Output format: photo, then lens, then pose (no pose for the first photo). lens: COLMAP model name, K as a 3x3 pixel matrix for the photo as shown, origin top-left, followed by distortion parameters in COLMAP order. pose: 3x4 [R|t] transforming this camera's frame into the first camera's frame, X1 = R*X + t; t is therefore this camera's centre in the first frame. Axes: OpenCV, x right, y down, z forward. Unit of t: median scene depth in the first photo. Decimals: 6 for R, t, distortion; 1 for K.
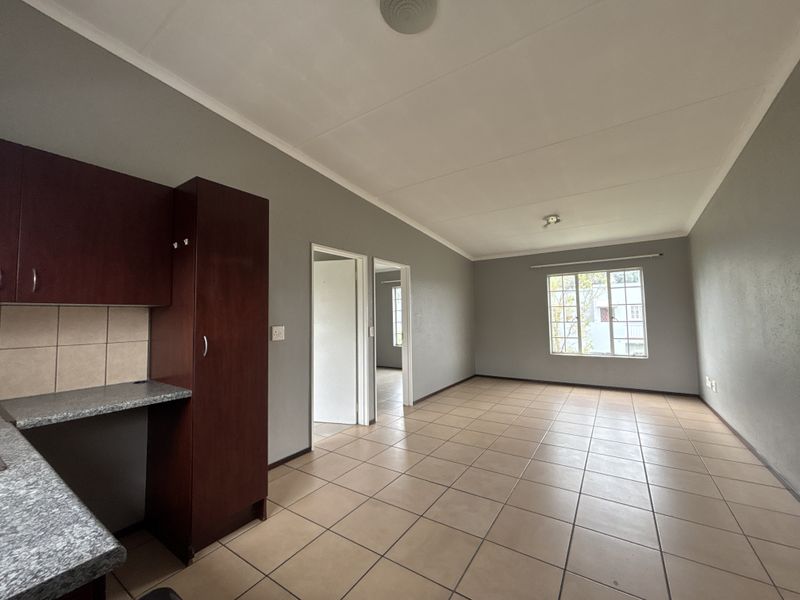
lens RADIAL K [[321.3, 0, 400.0], [0, 321.3, 300.0], [0, 0, 1]] dist [-0.000498, -0.000265]
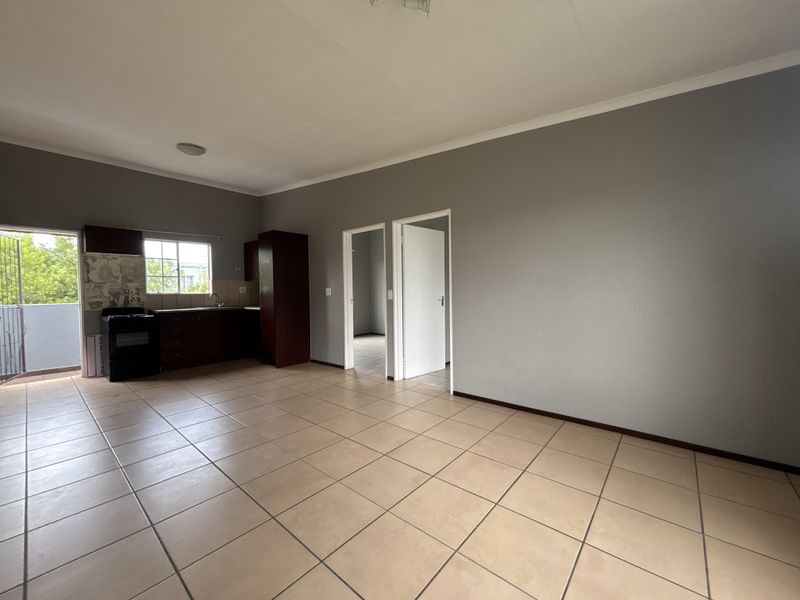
lens RADIAL K [[321.3, 0, 400.0], [0, 321.3, 300.0], [0, 0, 1]] dist [-0.000498, -0.000265]
pose [[-0.119047, 0.043026, -0.991956, 0.914014], [0.064772, 0.997269, 0.035483, 0.078906], [0.990774, -0.060027, -0.121508, 1.120174]]
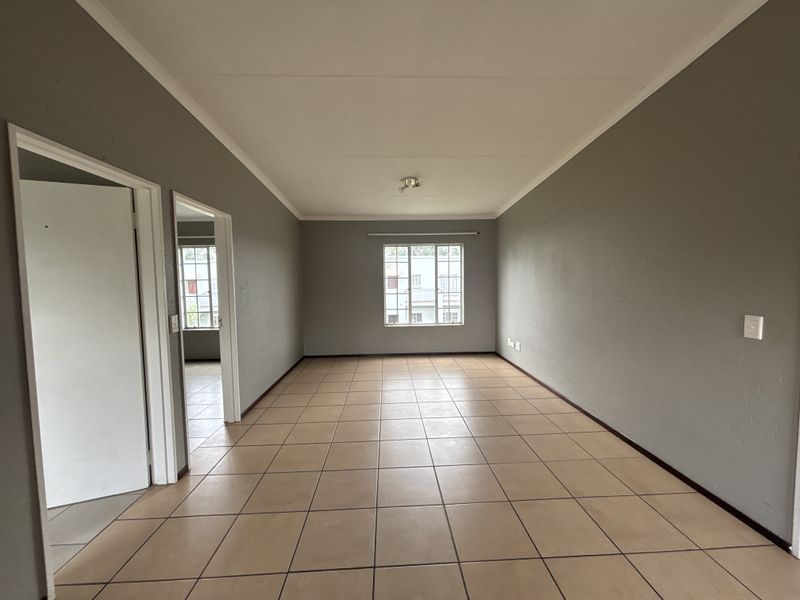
lens RADIAL K [[321.3, 0, 400.0], [0, 321.3, 300.0], [0, 0, 1]] dist [-0.000498, -0.000265]
pose [[0.799182, -0.032909, 0.600188, -0.106816], [-0.031584, 0.994822, 0.096602, -0.010621], [-0.600259, -0.096159, 0.794004, 0.299599]]
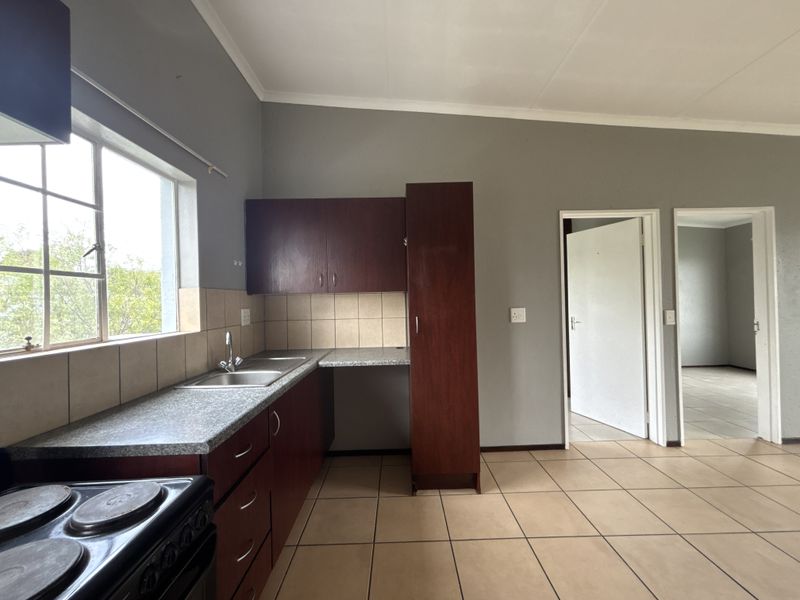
lens RADIAL K [[318.9, 0, 400.0], [0, 318.9, 300.0], [0, 0, 1]] dist [0.001357, 0.000162]
pose [[0.563148, 0.002898, -0.826351, 0.147977], [0.057499, 0.997433, 0.042682, -0.002008], [0.824353, -0.071551, 0.561535, 0.124972]]
